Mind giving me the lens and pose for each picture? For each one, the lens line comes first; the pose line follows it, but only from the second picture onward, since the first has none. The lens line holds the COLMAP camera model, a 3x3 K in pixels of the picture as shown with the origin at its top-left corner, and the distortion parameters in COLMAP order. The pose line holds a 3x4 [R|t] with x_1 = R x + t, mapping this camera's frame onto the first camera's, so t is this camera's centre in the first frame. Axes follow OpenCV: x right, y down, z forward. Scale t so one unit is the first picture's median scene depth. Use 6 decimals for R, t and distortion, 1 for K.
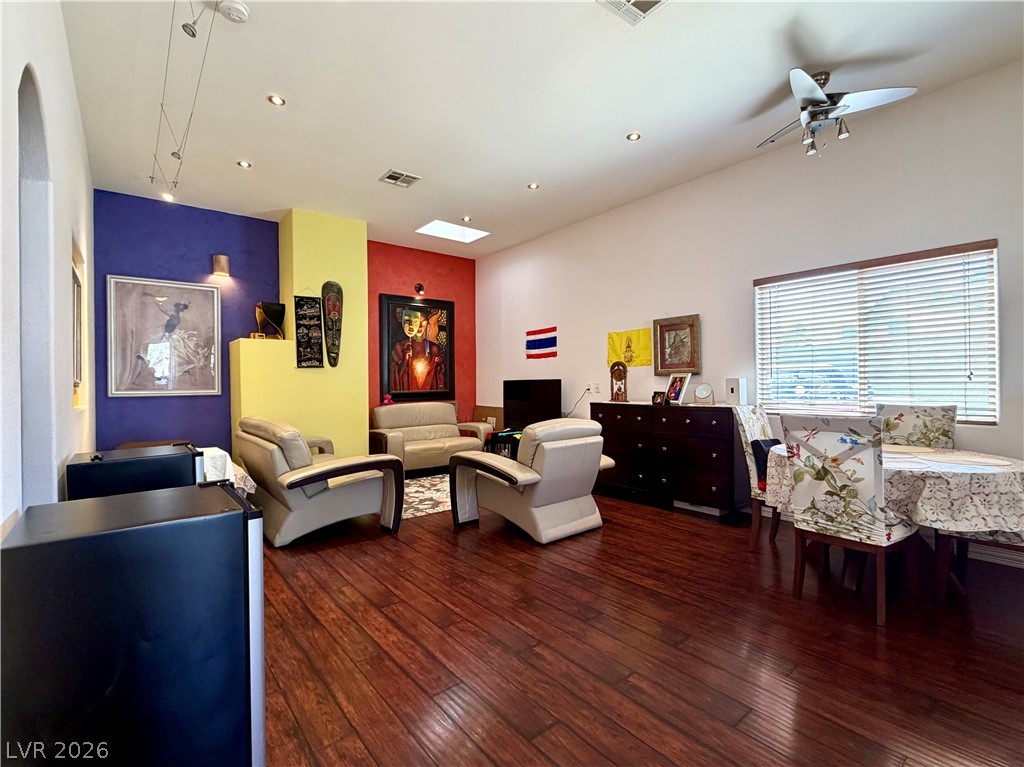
lens RADIAL K [[472.4, 0, 512.0], [0, 472.4, 383.5], [0, 0, 1]] dist [0.004467, 0.000357]
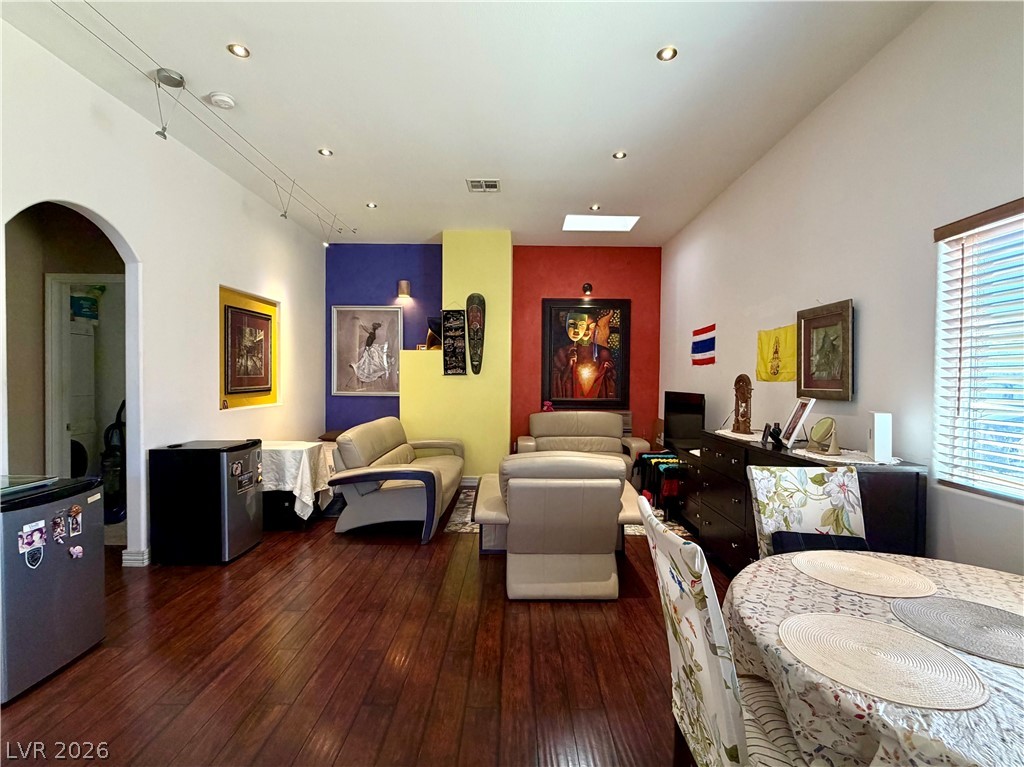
lens RADIAL K [[484.4, 0, 512.0], [0, 484.4, 383.5], [0, 0, 1]] dist [0.020719, 0.000093]
pose [[0.778266, 0.026603, -0.627371, 0.320791], [-0.020981, 0.999646, 0.016362, -0.029435], [0.627585, 0.000429, 0.778548, 0.178572]]
